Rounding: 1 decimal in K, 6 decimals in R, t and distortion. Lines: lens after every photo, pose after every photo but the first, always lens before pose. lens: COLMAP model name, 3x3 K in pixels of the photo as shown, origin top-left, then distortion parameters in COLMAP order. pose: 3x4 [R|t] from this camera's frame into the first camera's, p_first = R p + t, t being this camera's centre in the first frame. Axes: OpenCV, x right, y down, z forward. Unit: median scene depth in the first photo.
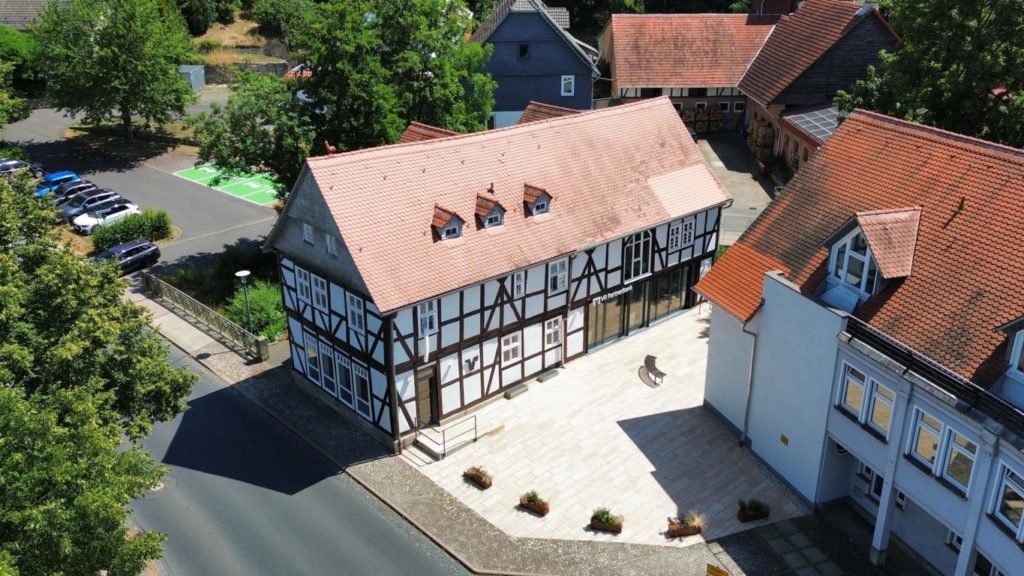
lens RADIAL K [[866.0, 0, 512.0], [0, 866.0, 288.0], [0, 0, 1]] dist [0.090673, -0.008068]
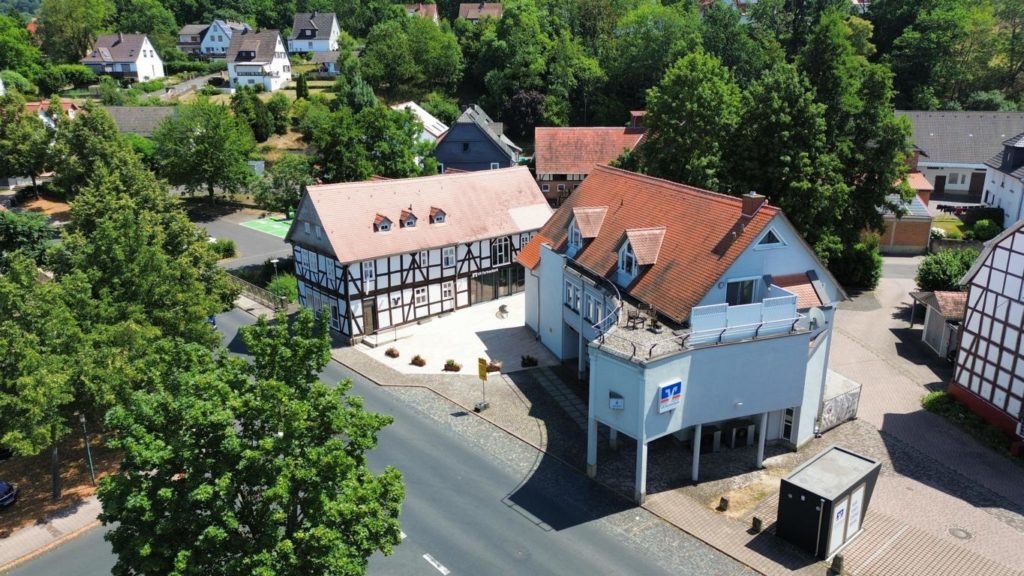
lens RADIAL K [[718.1, 0, 512.0], [0, 718.1, 288.0], [0, 0, 1]] dist [0.093599, -0.000330]
pose [[0.999921, 0.002532, -0.012282, 0.206705], [-0.003753, 0.994936, -0.100443, 0.202941], [0.011965, 0.100481, 0.994867, -0.482841]]
